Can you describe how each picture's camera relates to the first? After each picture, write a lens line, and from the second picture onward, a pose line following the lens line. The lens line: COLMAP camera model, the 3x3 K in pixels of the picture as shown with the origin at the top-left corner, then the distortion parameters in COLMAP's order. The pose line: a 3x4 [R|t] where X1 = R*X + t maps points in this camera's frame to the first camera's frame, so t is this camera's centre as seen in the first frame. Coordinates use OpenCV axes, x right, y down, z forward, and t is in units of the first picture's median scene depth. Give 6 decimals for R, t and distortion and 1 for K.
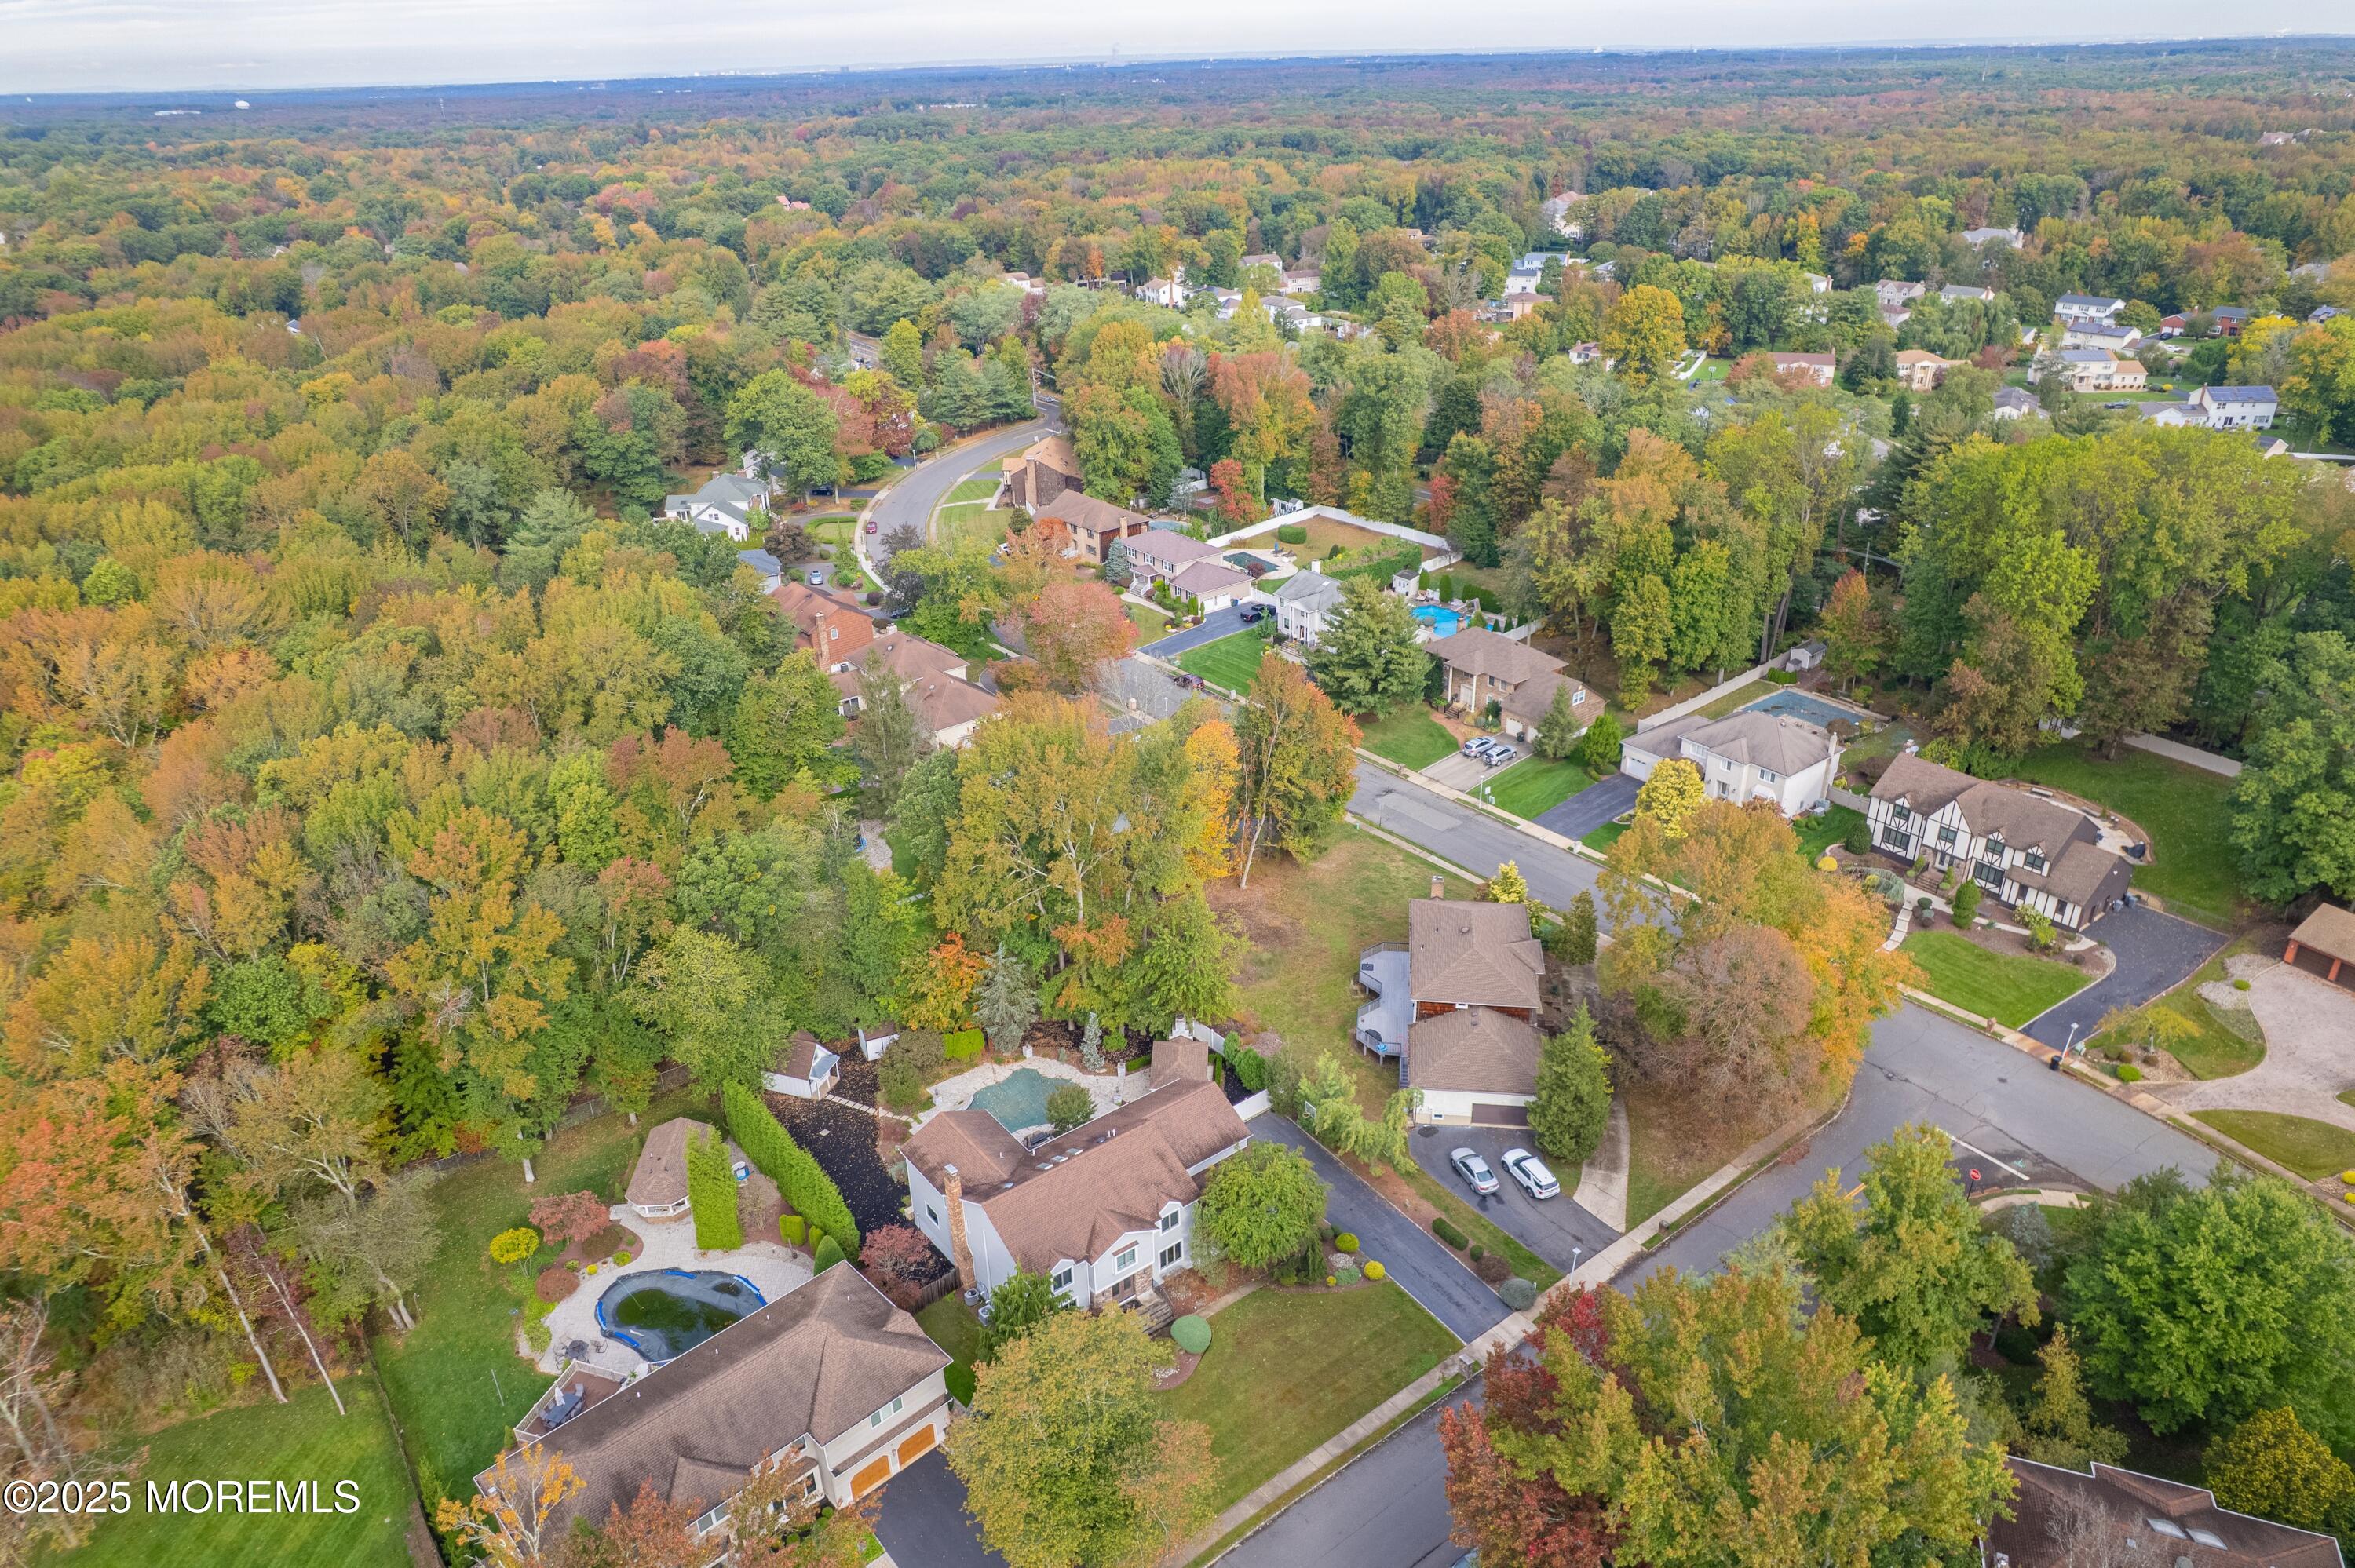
lens RADIAL K [[1518.1, 0, 1182.4], [0, 1518.1, 791.2], [0, 0, 1]] dist [-0.069579, 0.055974]
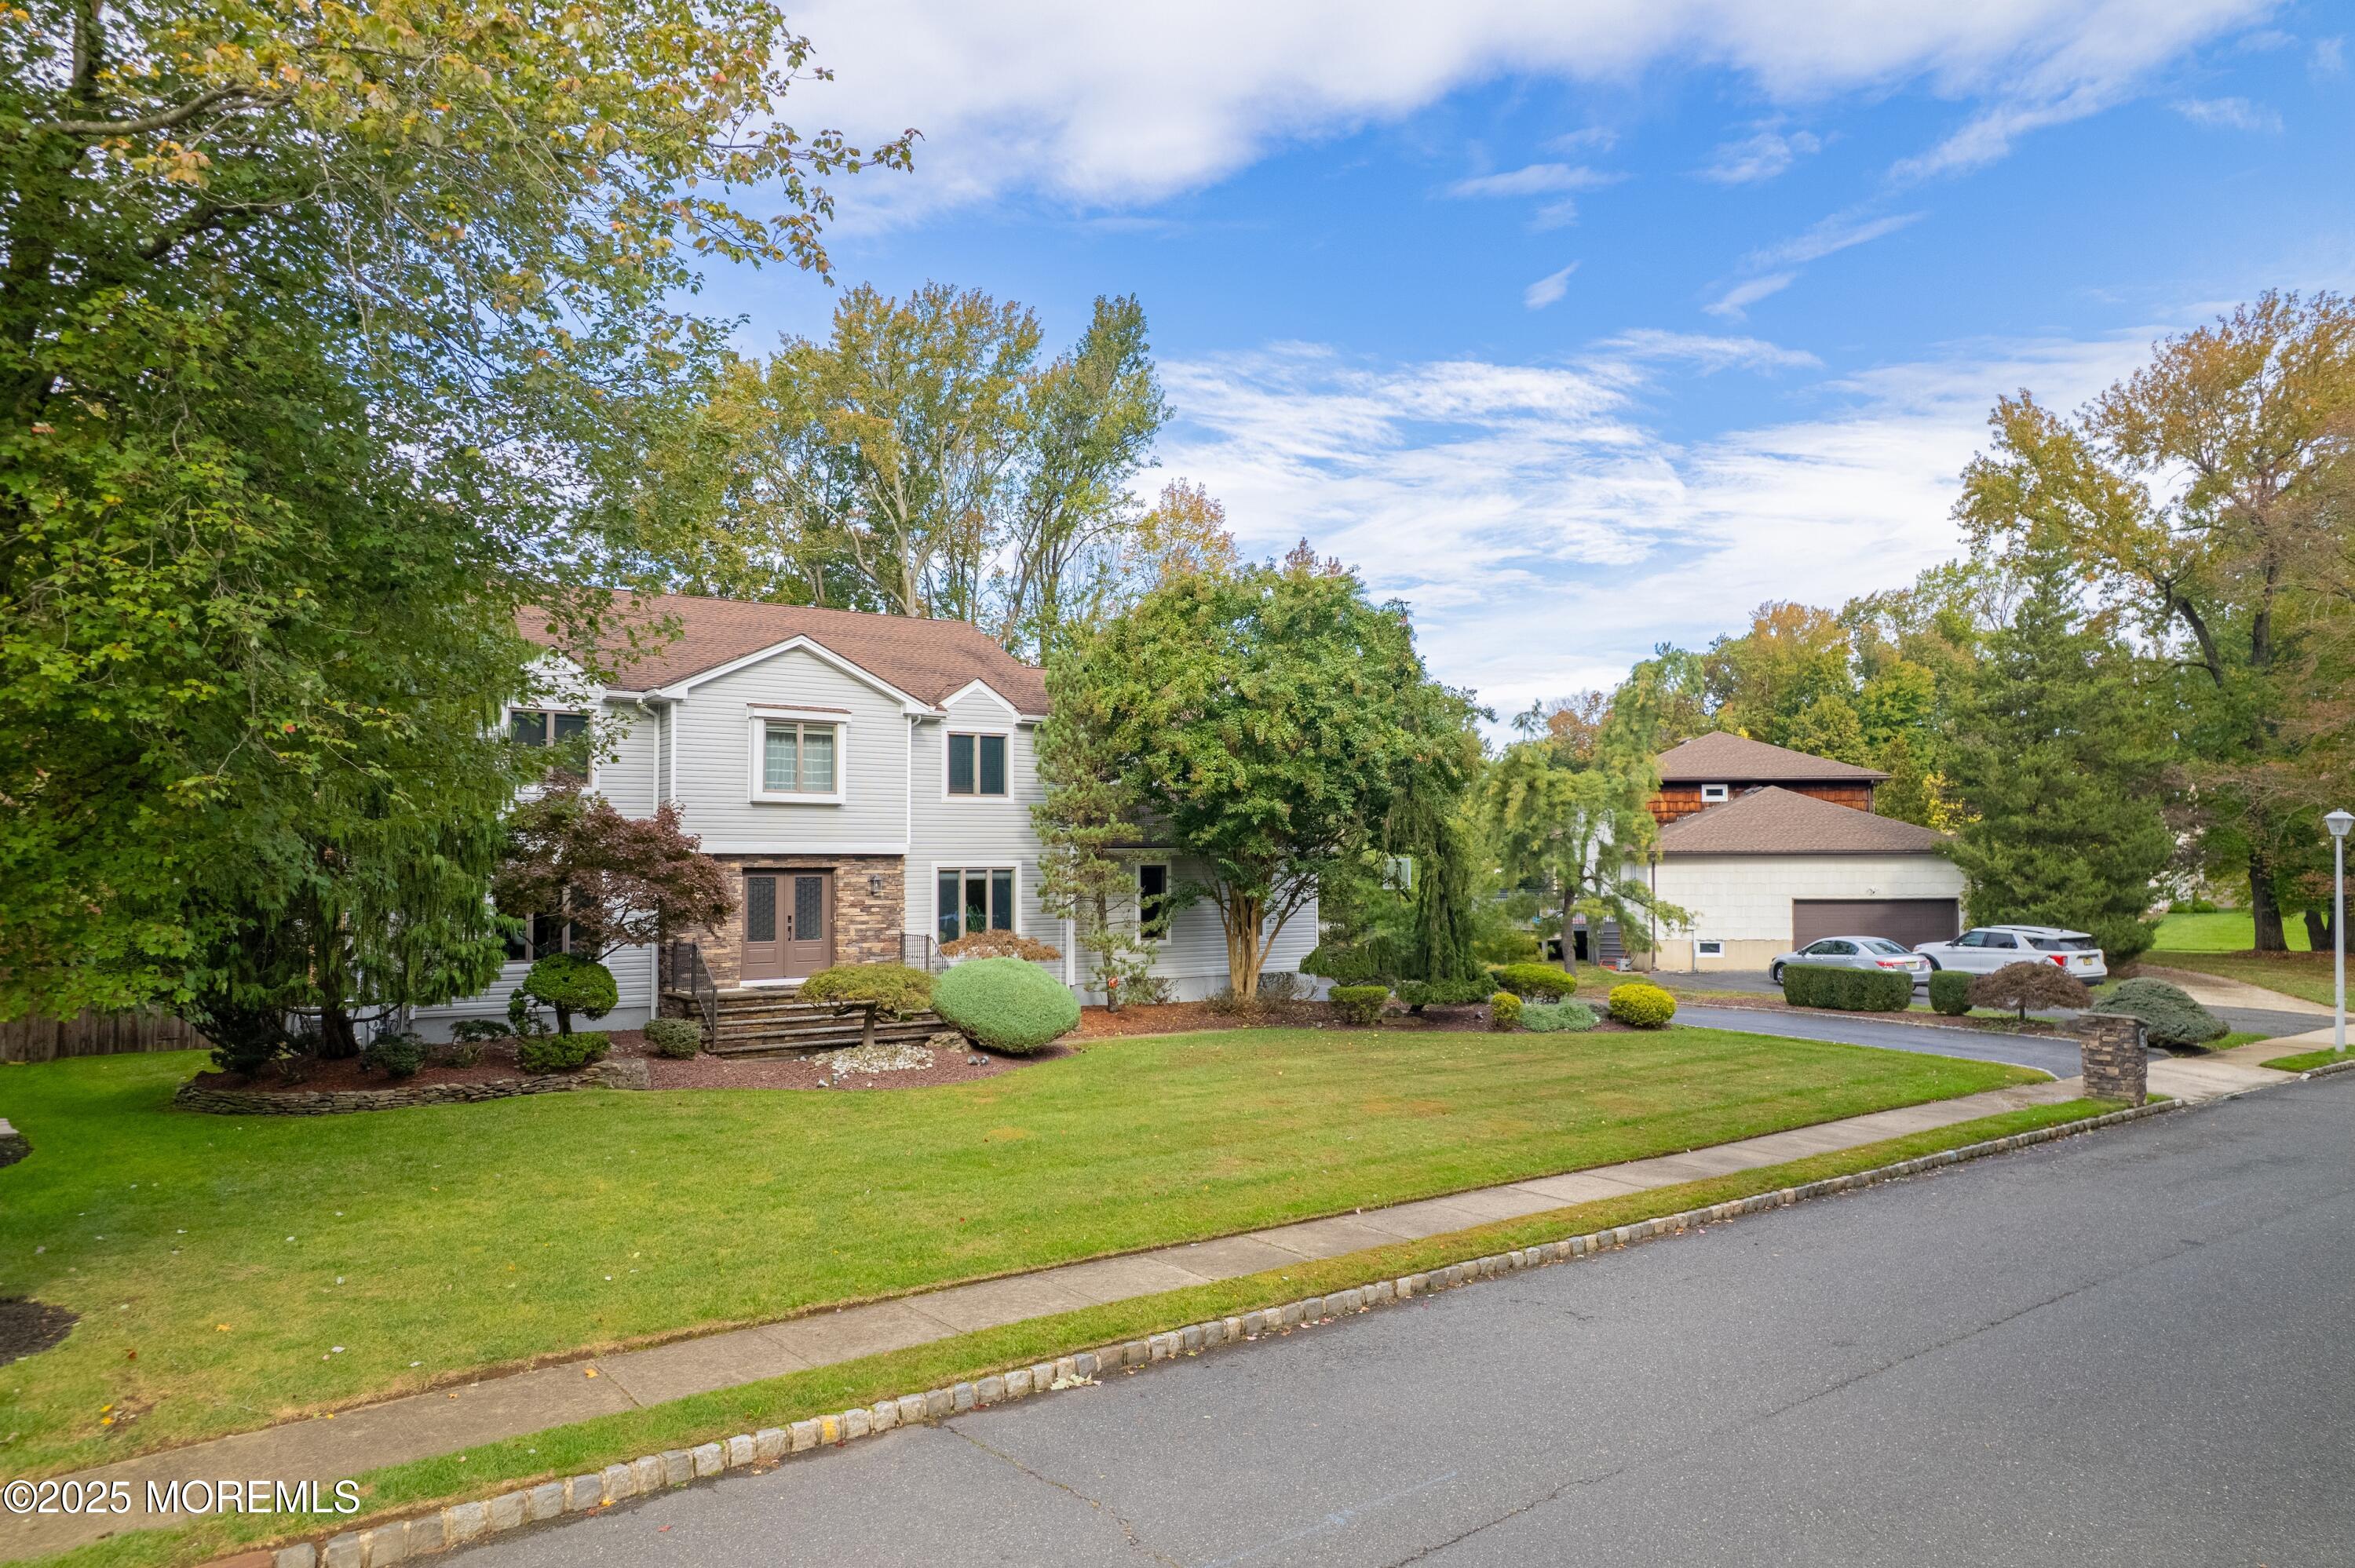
lens RADIAL K [[1518.1, 0, 1176.5], [0, 1518.1, 783.1], [0, 0, 1]] dist [-0.069579, 0.055974]
pose [[0.999730, 0.013941, -0.018580, 0.036976], [-0.021323, 0.868048, -0.496022, 0.421775], [0.009213, 0.496284, 0.868111, 0.693481]]
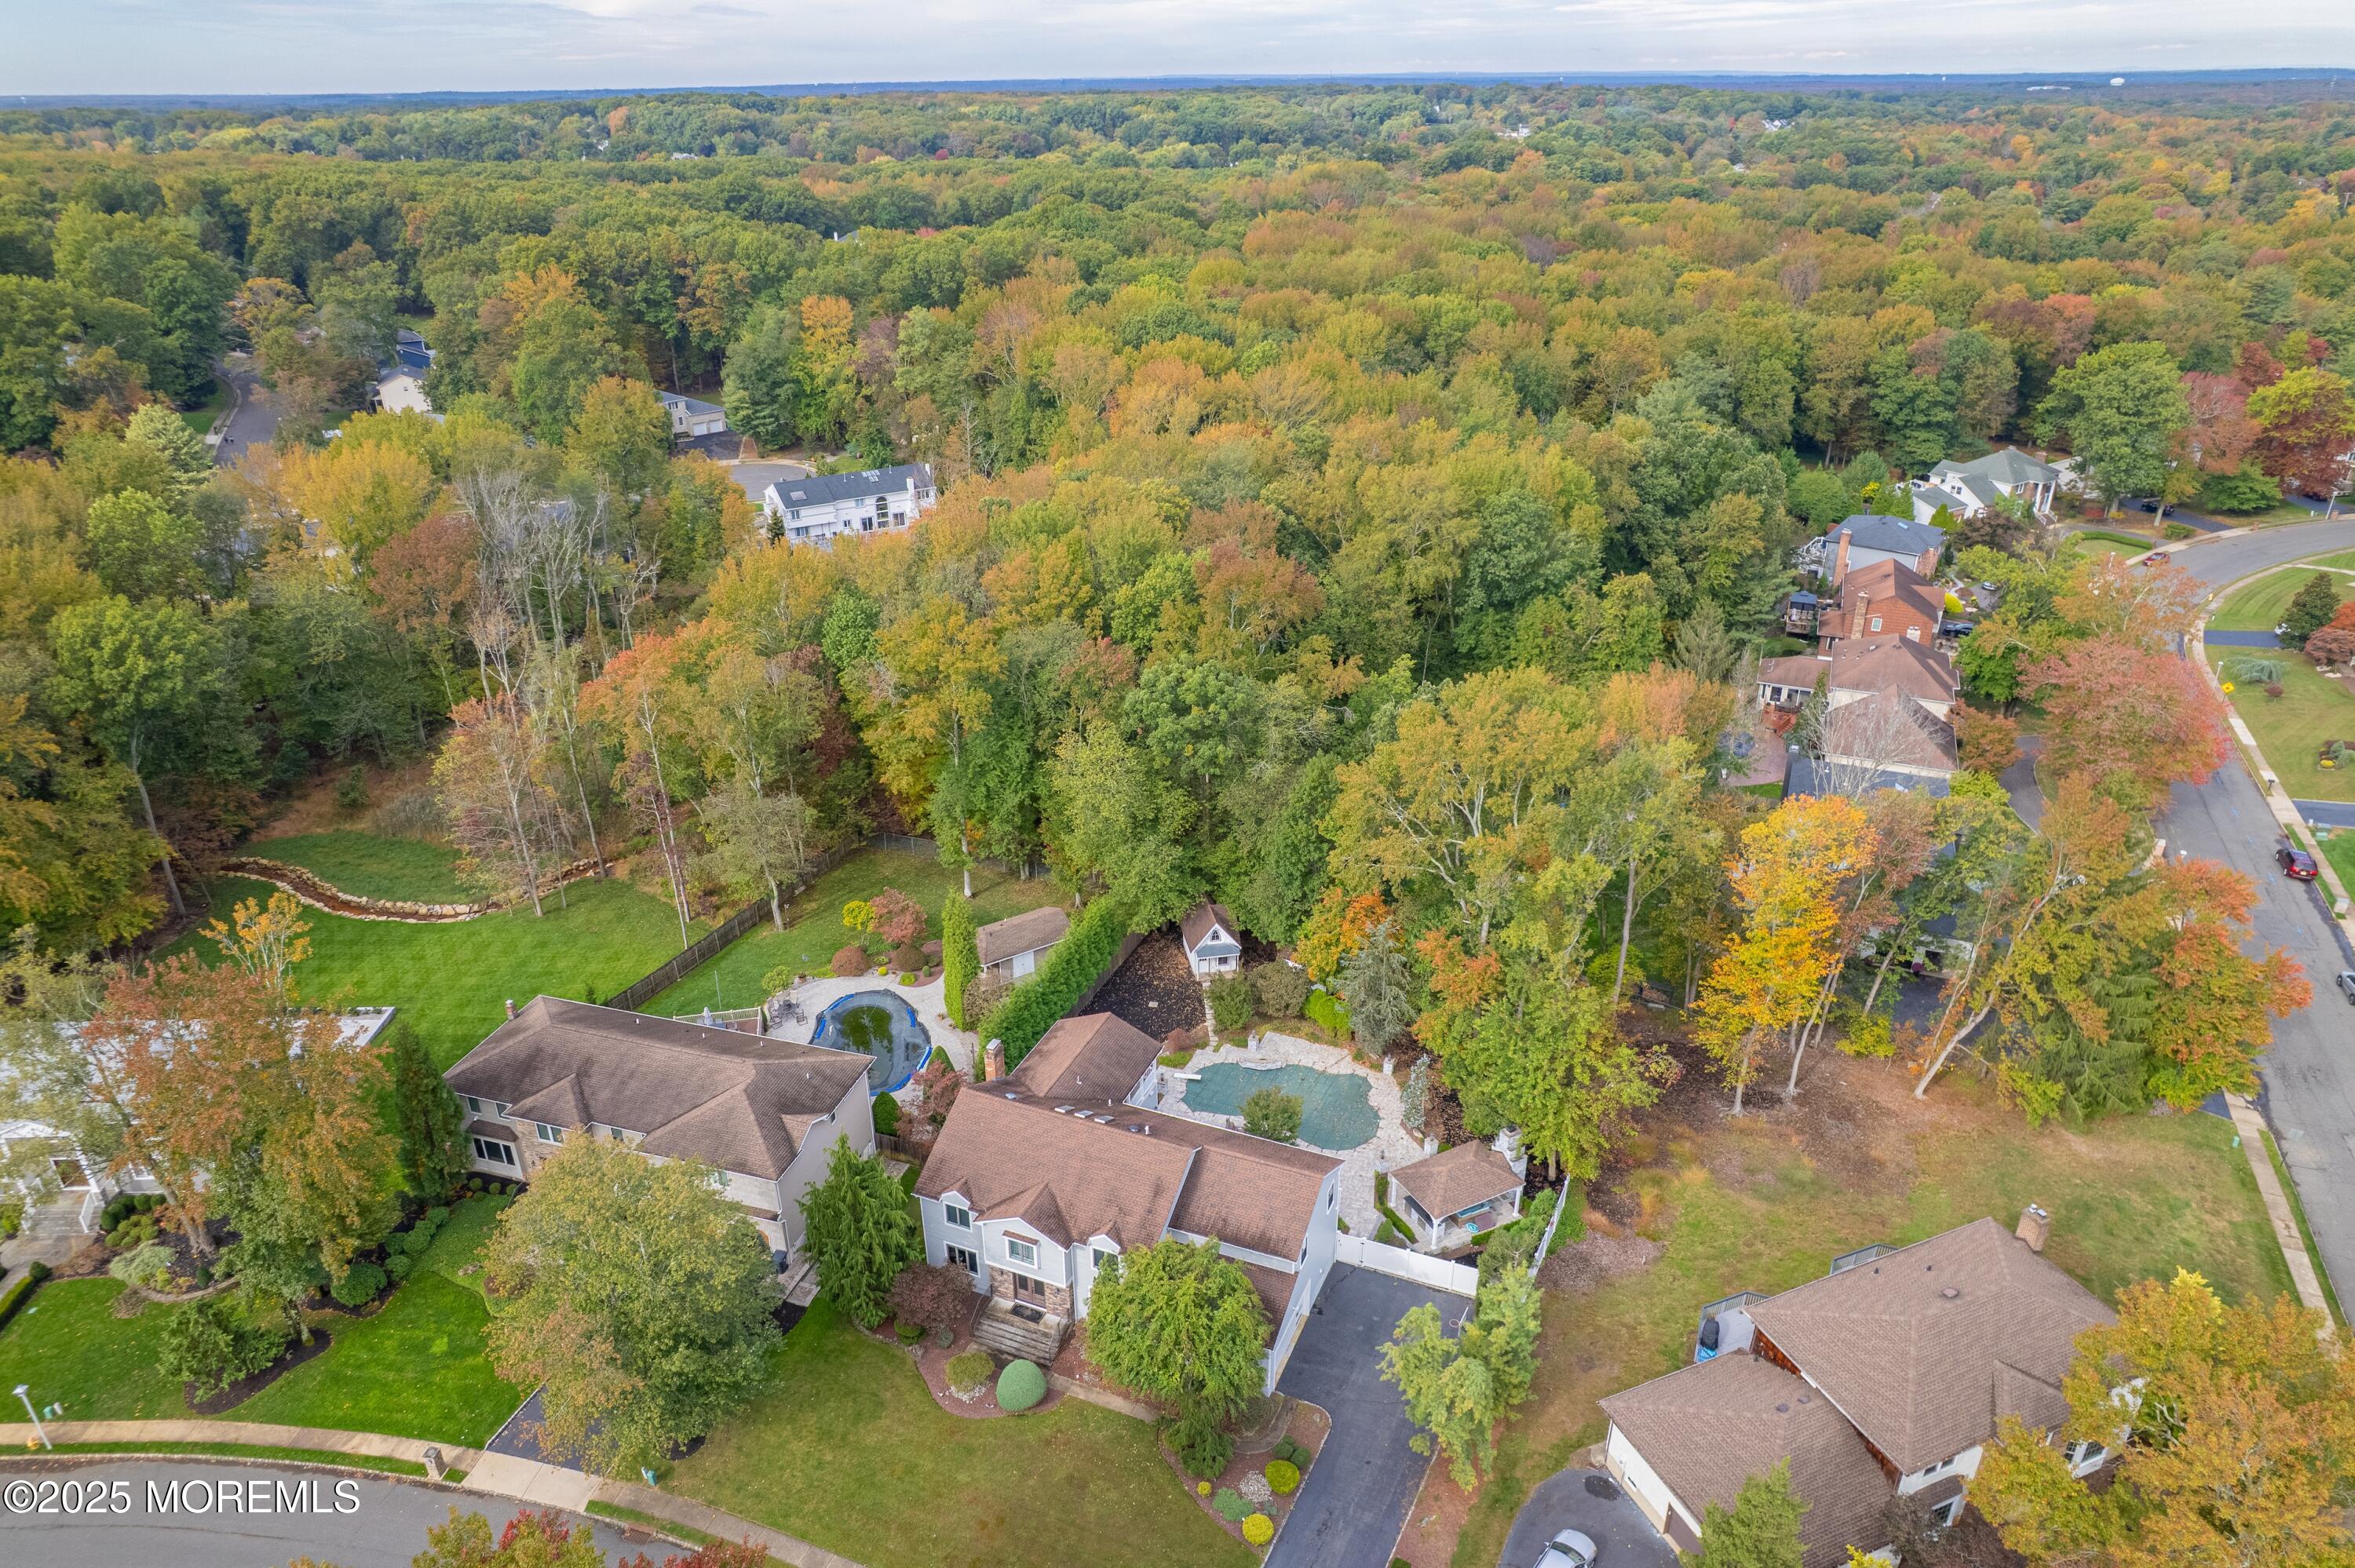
lens RADIAL K [[1518.1, 0, 1172.8], [0, 1518.1, 804.3], [0, 0, 1]] dist [-0.069579, 0.055974]
pose [[0.492236, 0.397844, -0.774224, 0.478690], [-0.385884, 0.897001, 0.215598, -0.091943], [0.780255, 0.192636, 0.595058, 0.505695]]
